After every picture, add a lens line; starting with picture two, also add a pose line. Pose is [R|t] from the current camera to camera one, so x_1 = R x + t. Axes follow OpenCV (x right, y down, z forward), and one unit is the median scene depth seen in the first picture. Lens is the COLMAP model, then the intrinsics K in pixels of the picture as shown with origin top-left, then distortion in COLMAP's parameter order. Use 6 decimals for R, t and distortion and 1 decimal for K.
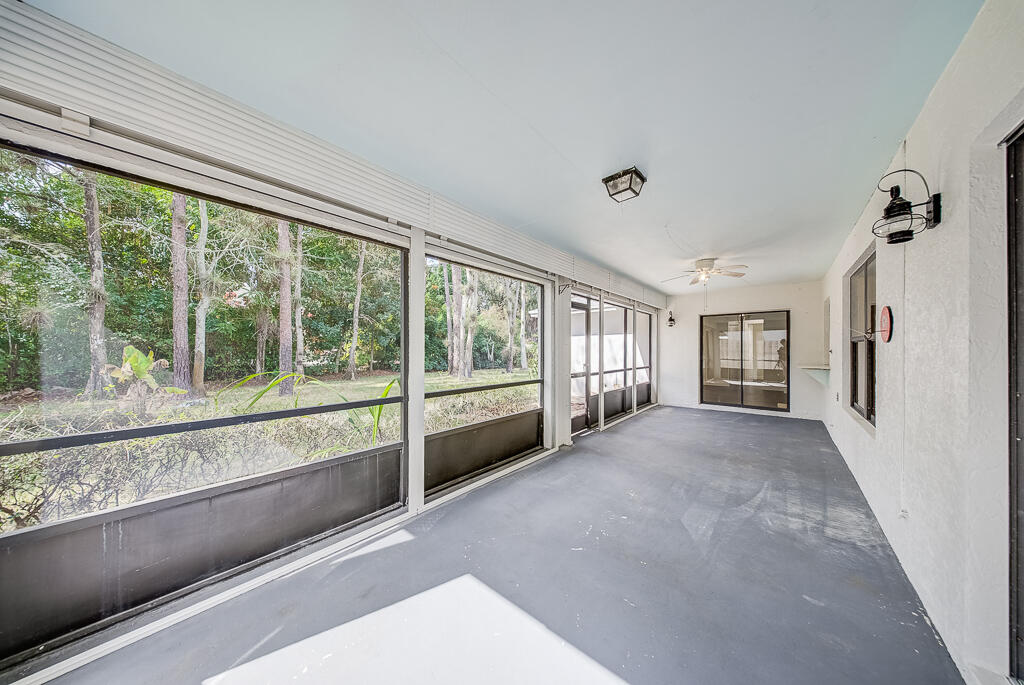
lens RADIAL K [[302.9, 0, 504.7], [0, 302.9, 347.1], [0, 0, 1]] dist [0.001428, -0.000682]
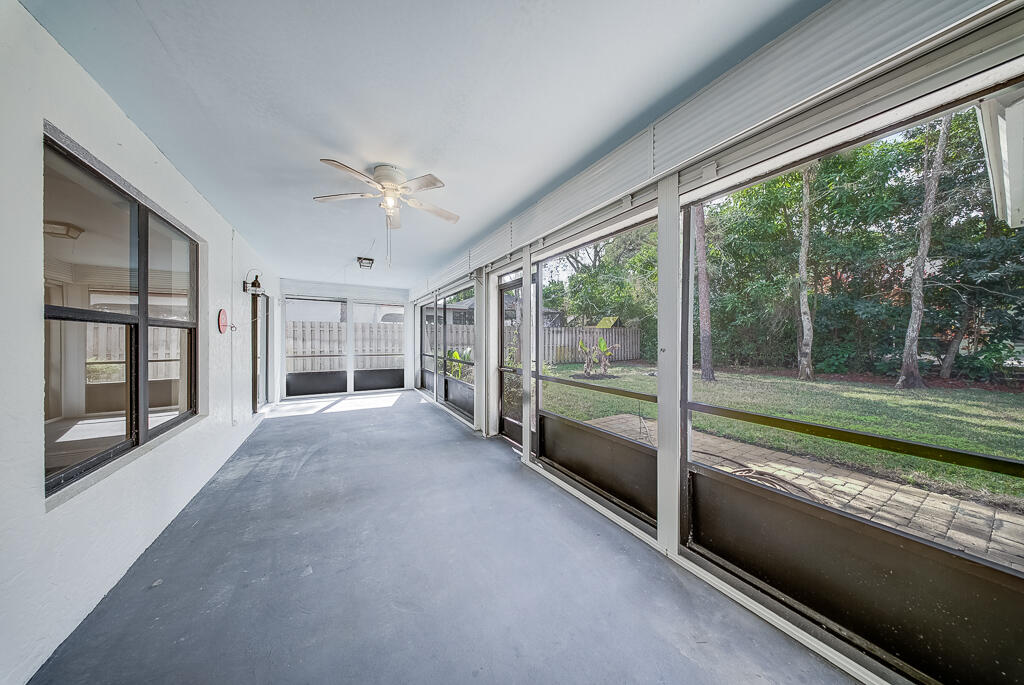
lens RADIAL K [[302.9, 0, 516.6], [0, 302.9, 339.0], [0, 0, 1]] dist [0.001428, -0.000682]
pose [[-0.289106, -0.003652, -0.957290, 0.359077], [0.003460, 0.999982, -0.004860, 0.005393], [0.957291, -0.004717, -0.289088, 0.443791]]
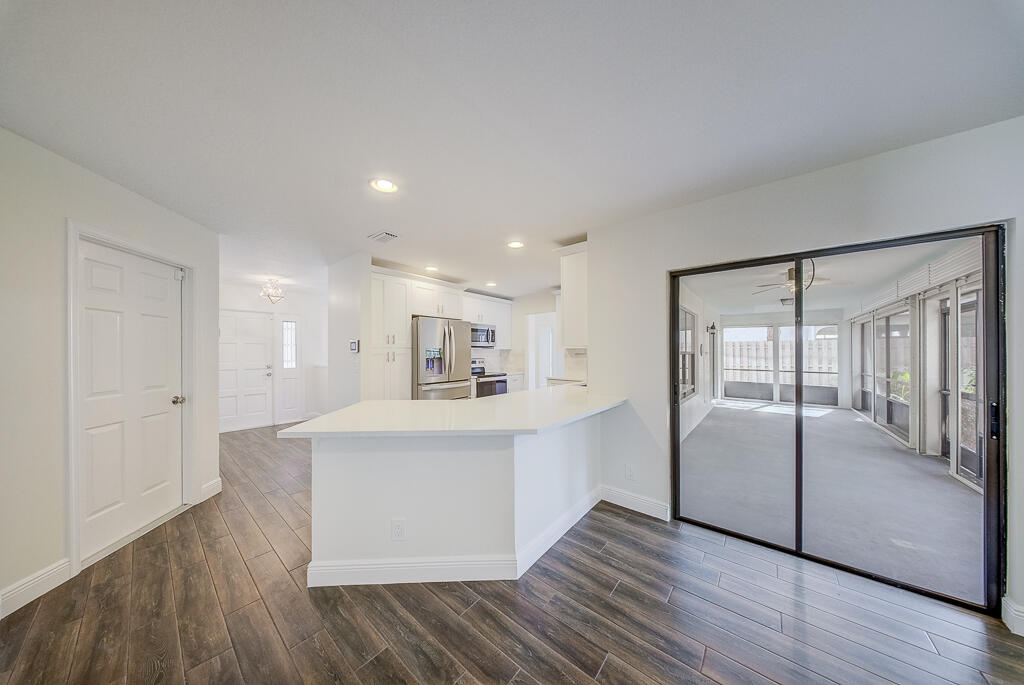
lens RADIAL K [[302.9, 0, 514.3], [0, 302.9, 346.6], [0, 0, 1]] dist [0.001428, -0.000682]
pose [[-0.998499, -0.009796, -0.053878, 0.517043], [-0.008601, 0.999713, -0.022370, -0.001329], [0.054082, -0.021873, -0.998297, 0.616027]]
